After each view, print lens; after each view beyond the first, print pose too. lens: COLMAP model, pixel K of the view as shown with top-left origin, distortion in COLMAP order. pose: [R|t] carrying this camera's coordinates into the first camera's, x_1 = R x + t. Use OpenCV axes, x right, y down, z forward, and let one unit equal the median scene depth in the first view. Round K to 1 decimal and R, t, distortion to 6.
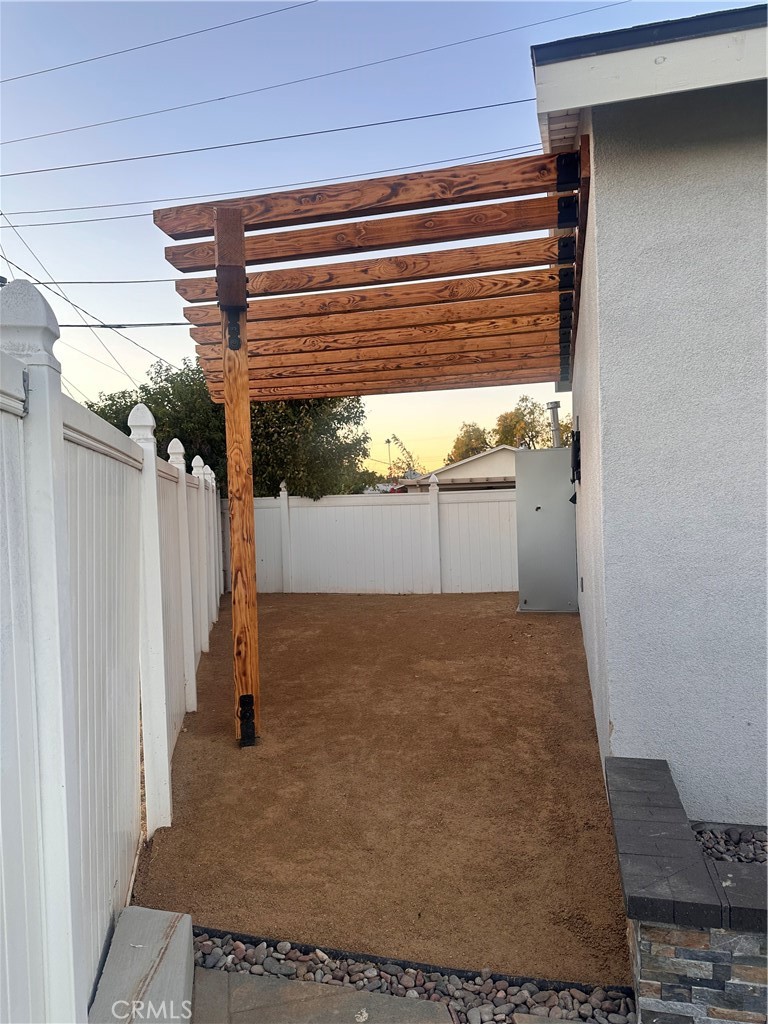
lens RADIAL K [[713.3, 0, 384.0], [0, 713.3, 512.0], [0, 0, 1]] dist [0.132383, -0.184064]
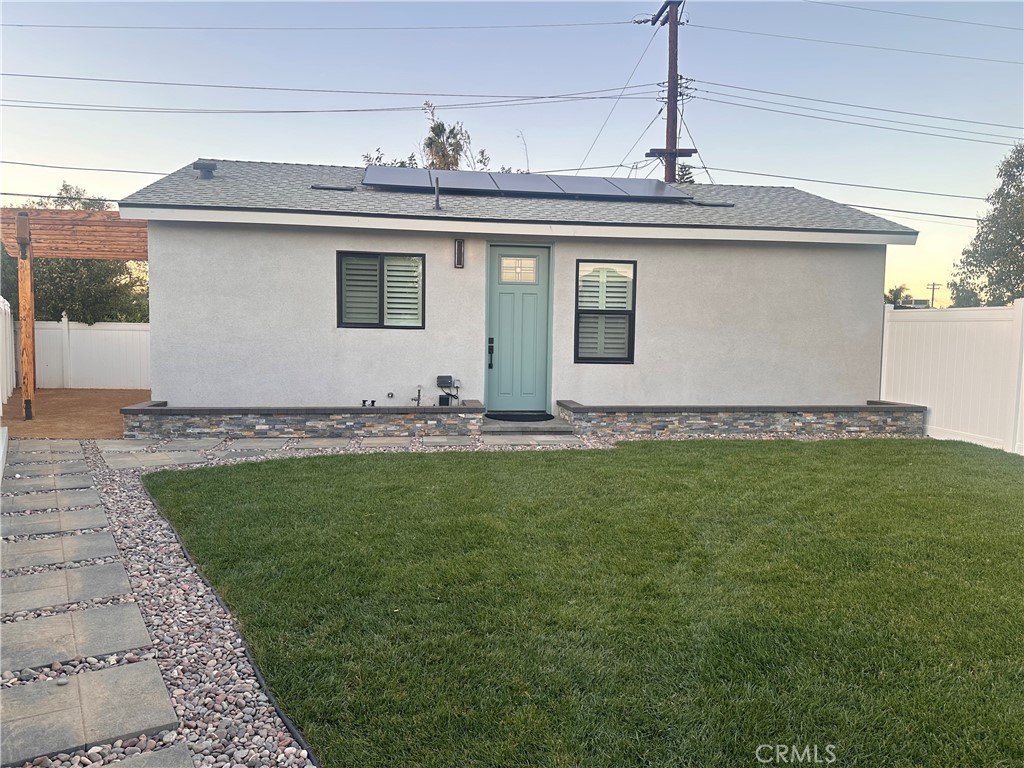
lens RADIAL K [[713.3, 0, 507.9], [0, 713.3, 381.4], [0, 0, 1]] dist [0.132383, -0.184064]
pose [[0.929836, 0.016298, 0.367612, 0.187216], [-0.031879, 0.998830, 0.036353, 0.020546], [-0.366590, -0.045522, 0.929268, -0.858981]]
